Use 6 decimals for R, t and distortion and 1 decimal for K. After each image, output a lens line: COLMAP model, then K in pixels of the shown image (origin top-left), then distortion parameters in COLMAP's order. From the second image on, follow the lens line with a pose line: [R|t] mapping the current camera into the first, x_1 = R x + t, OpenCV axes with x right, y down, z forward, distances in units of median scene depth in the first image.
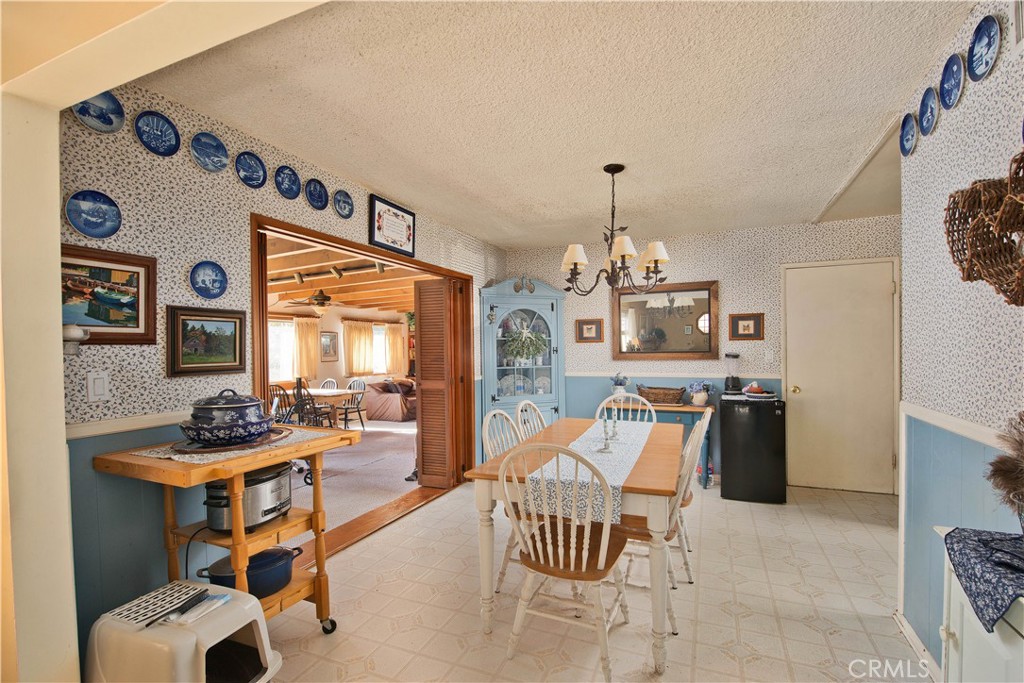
lens RADIAL K [[462.8, 0, 517.6], [0, 462.8, 348.3], [0, 0, 1]] dist [-0.001009, -0.008240]
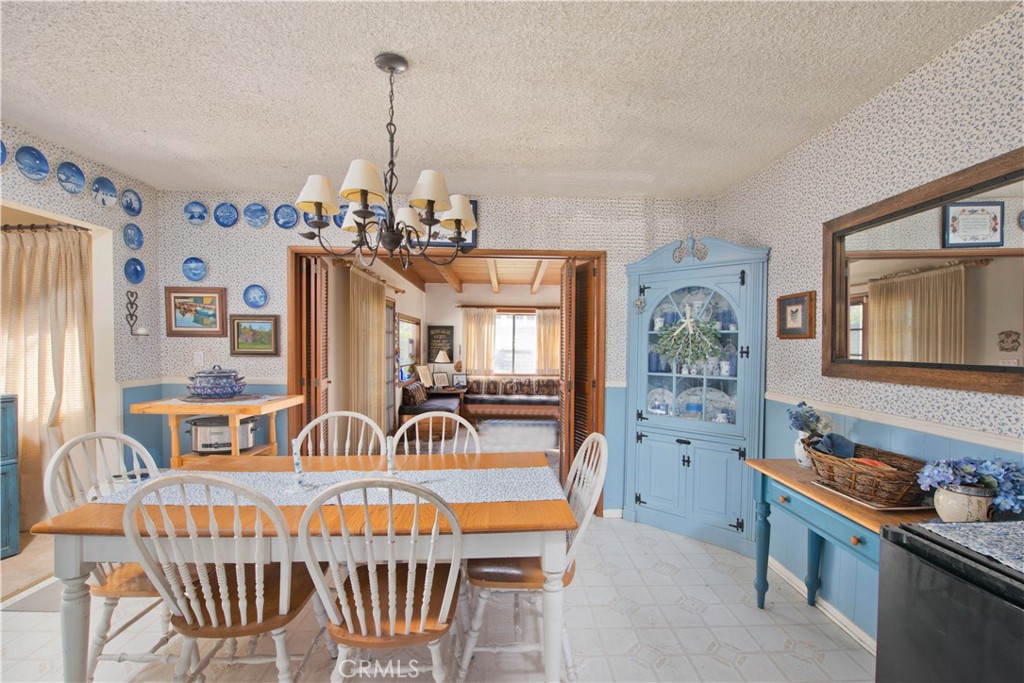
lens RADIAL K [[462.8, 0, 517.6], [0, 462.8, 348.3], [0, 0, 1]] dist [-0.001009, -0.008240]
pose [[0.419015, 0.025180, -0.907630, 1.172741], [-0.015872, 0.999666, 0.020406, -0.018017], [0.907841, 0.005855, 0.419275, 1.180663]]
